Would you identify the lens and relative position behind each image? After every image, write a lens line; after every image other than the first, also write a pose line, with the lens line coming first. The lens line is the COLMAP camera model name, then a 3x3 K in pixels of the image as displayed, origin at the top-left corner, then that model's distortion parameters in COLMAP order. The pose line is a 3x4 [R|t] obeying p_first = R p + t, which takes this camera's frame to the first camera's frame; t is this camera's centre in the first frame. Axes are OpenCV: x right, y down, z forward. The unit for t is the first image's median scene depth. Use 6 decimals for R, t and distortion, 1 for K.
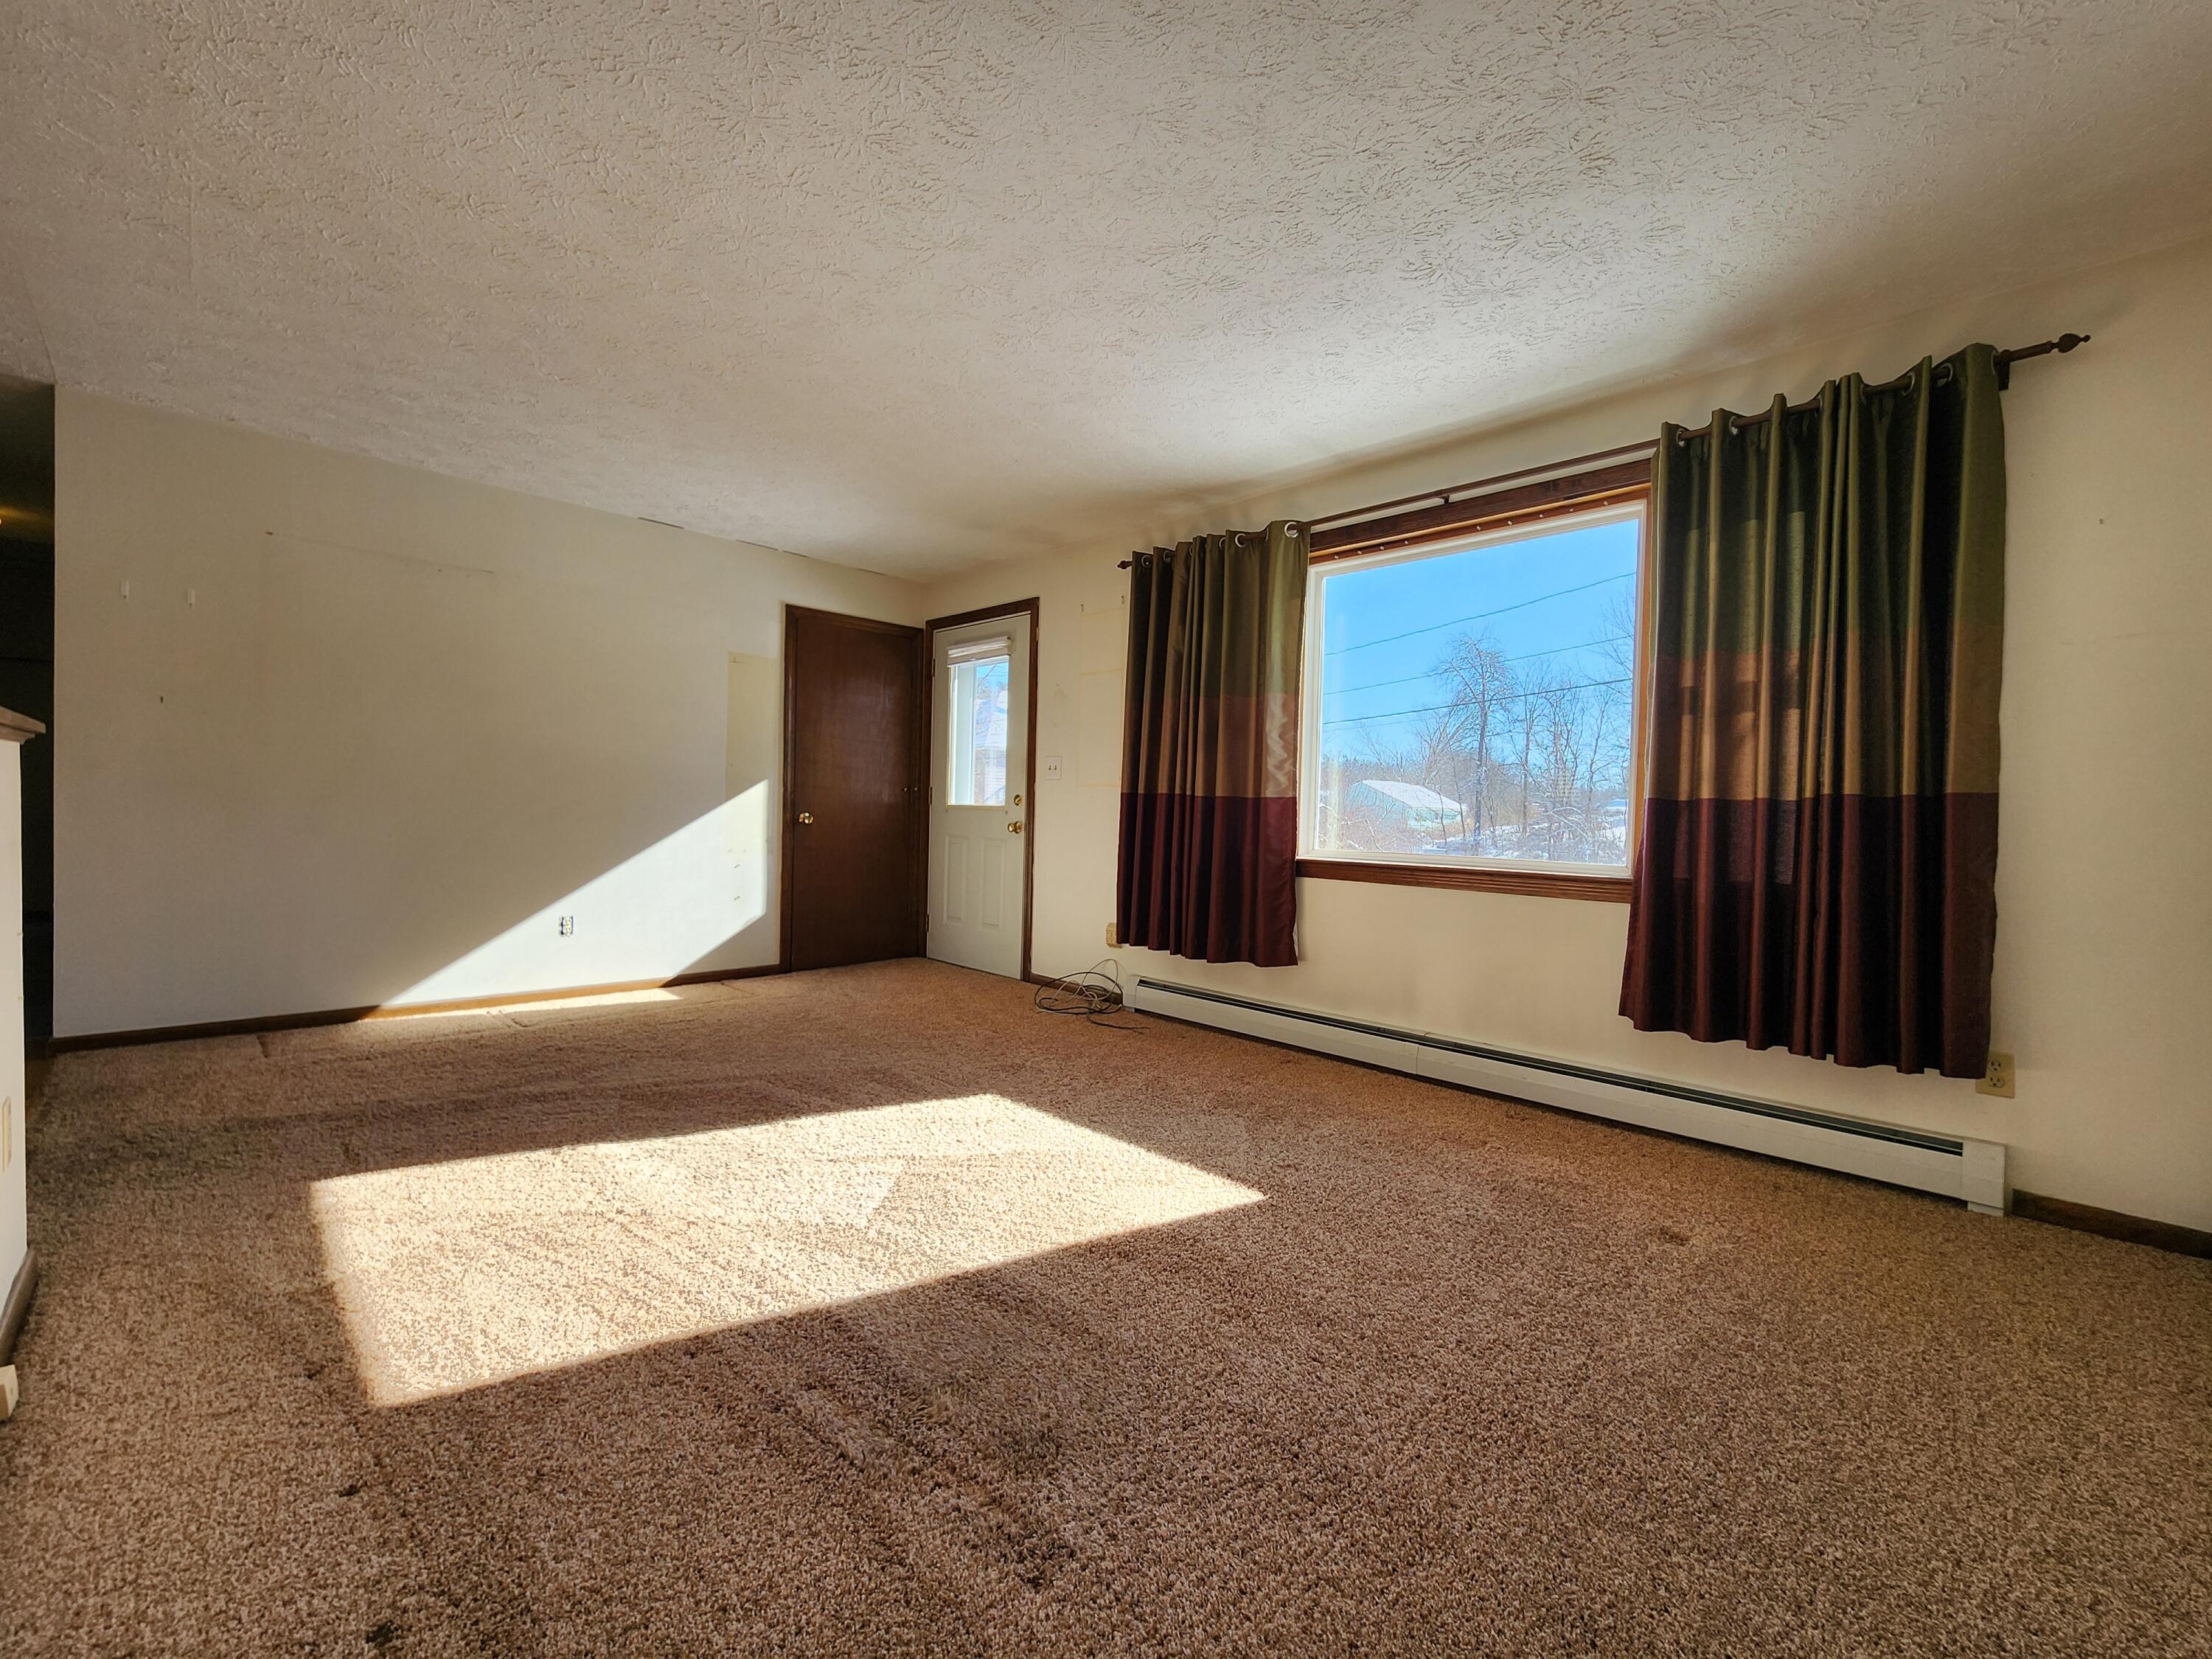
lens RADIAL K [[918.7, 0, 1113.1], [0, 918.7, 827.2], [0, 0, 1]] dist [0.001182, 0.000167]
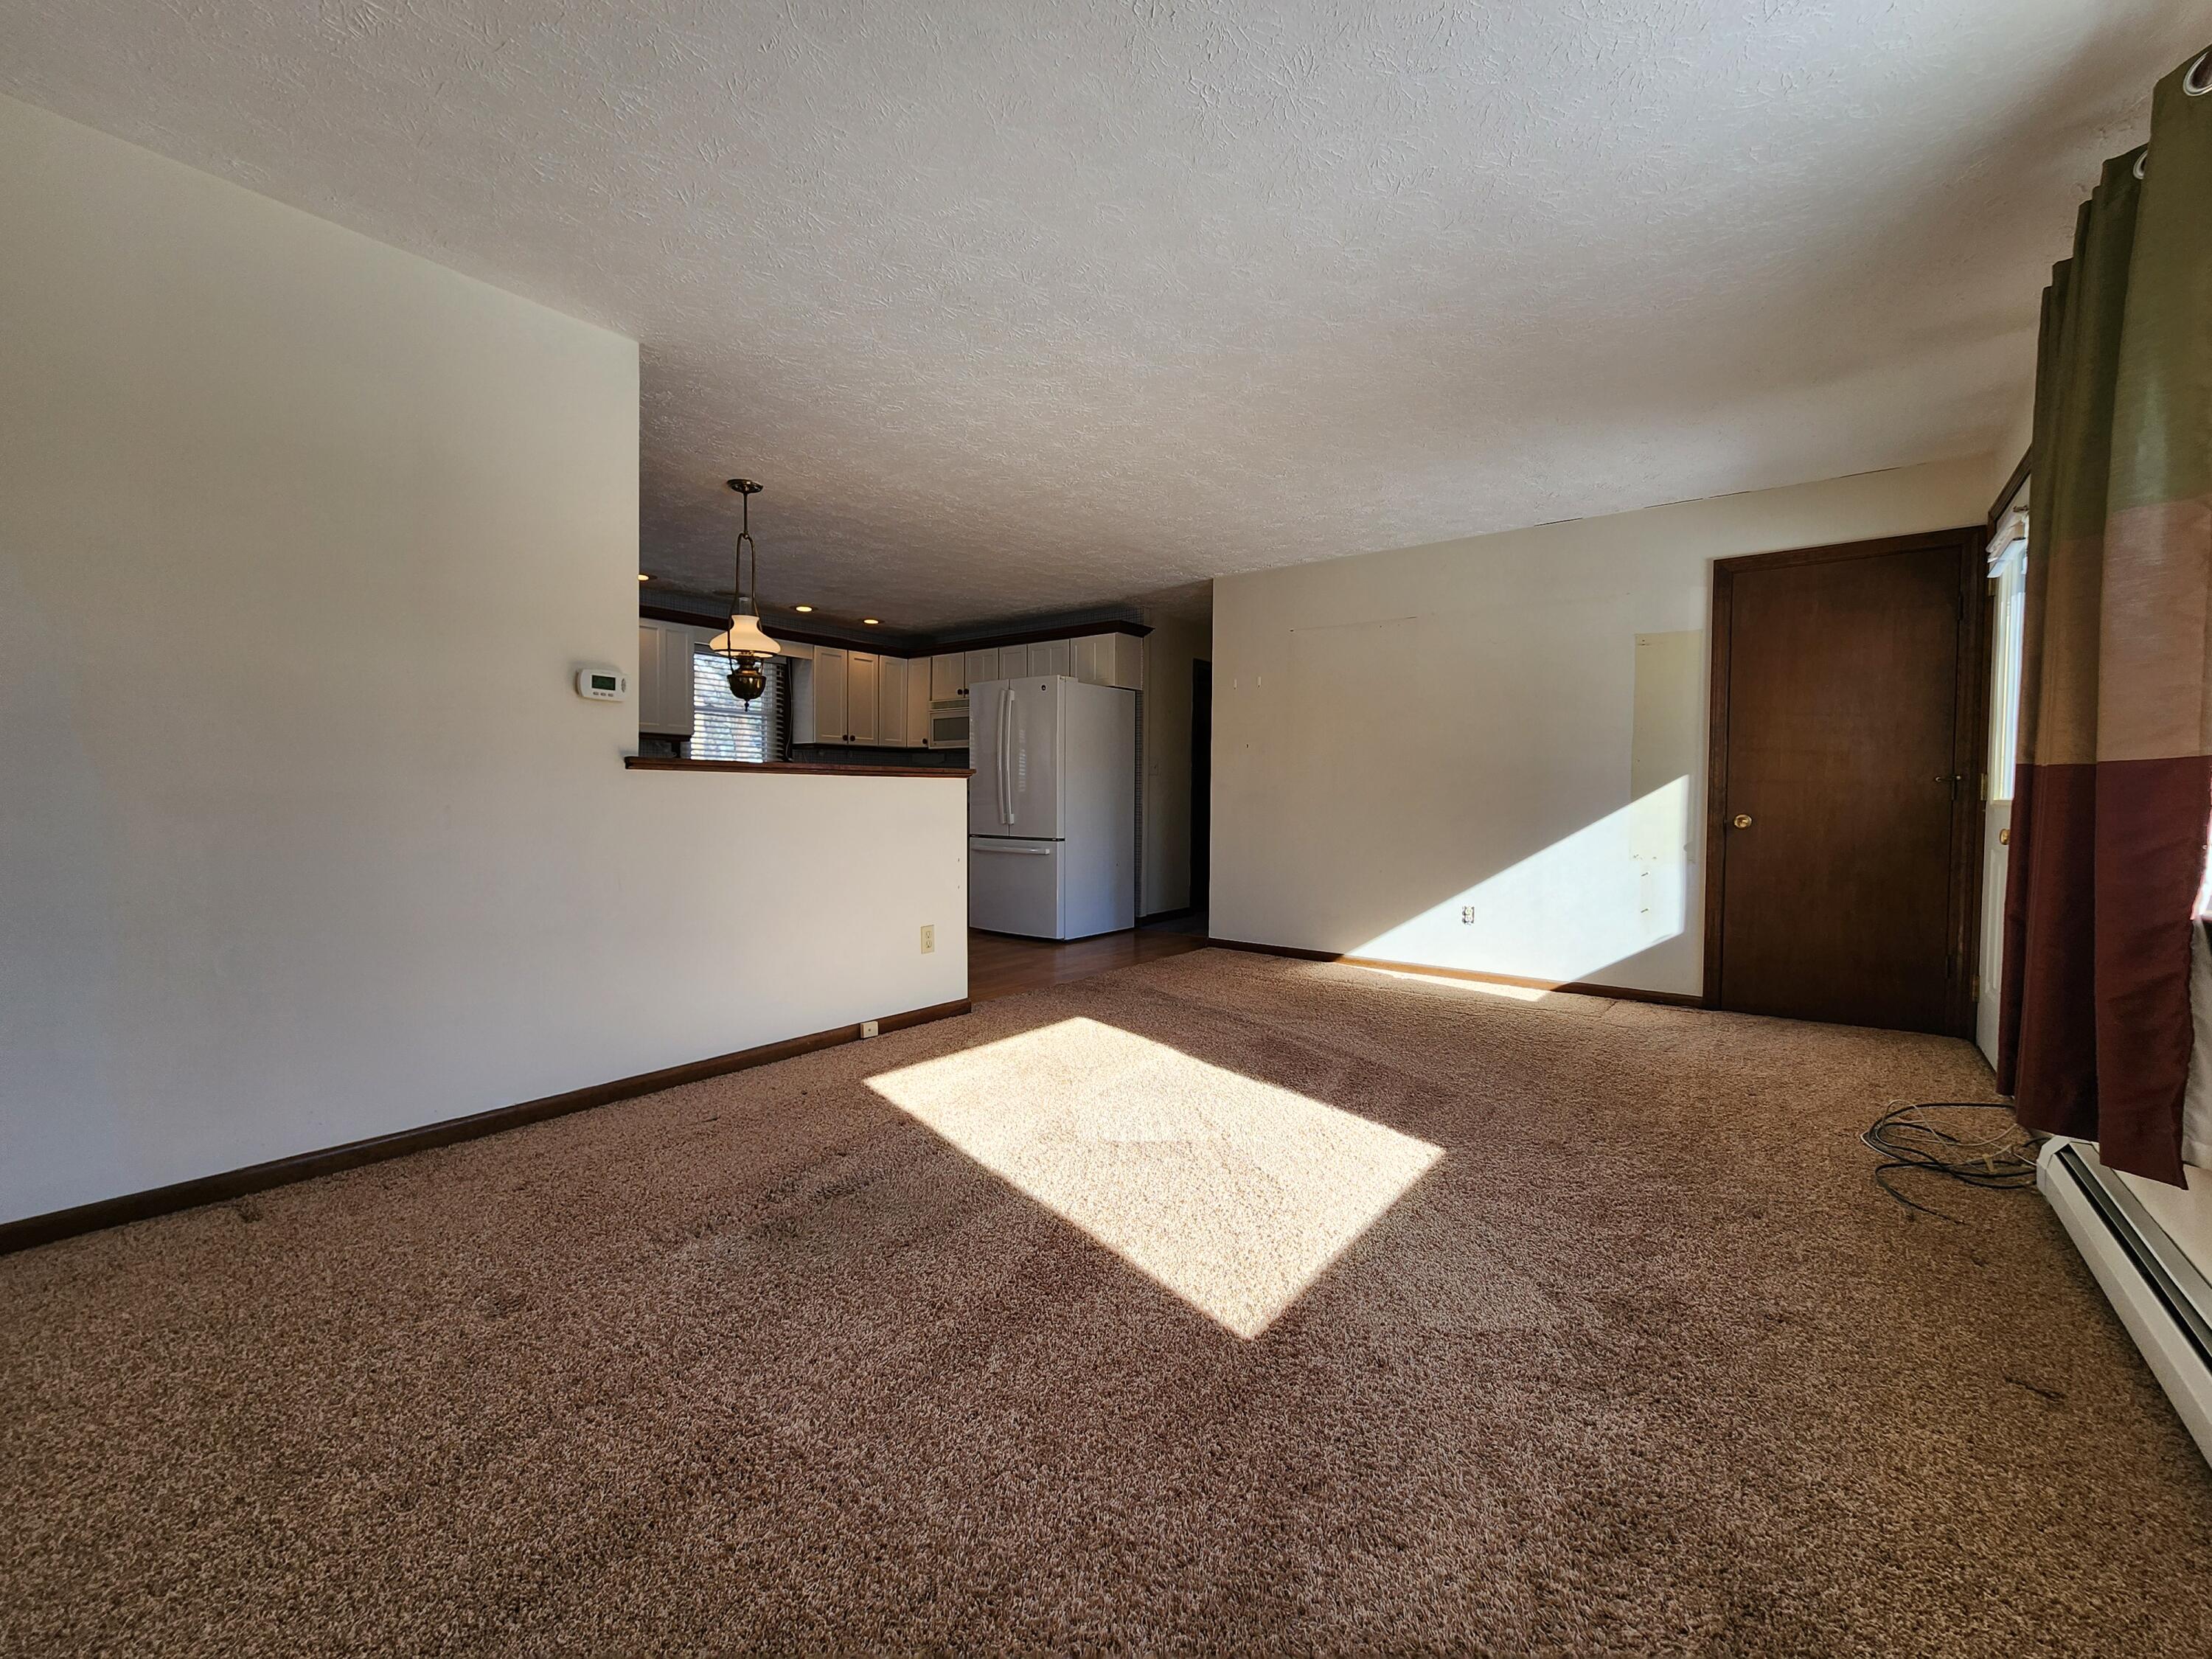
lens RADIAL K [[918.7, 0, 1113.1], [0, 918.7, 827.2], [0, 0, 1]] dist [0.001182, 0.000167]
pose [[0.124653, 0.009439, -0.992156, 0.628533], [-0.024687, 0.999675, 0.006408, 0.006283], [0.991893, 0.023695, 0.124845, 0.590028]]
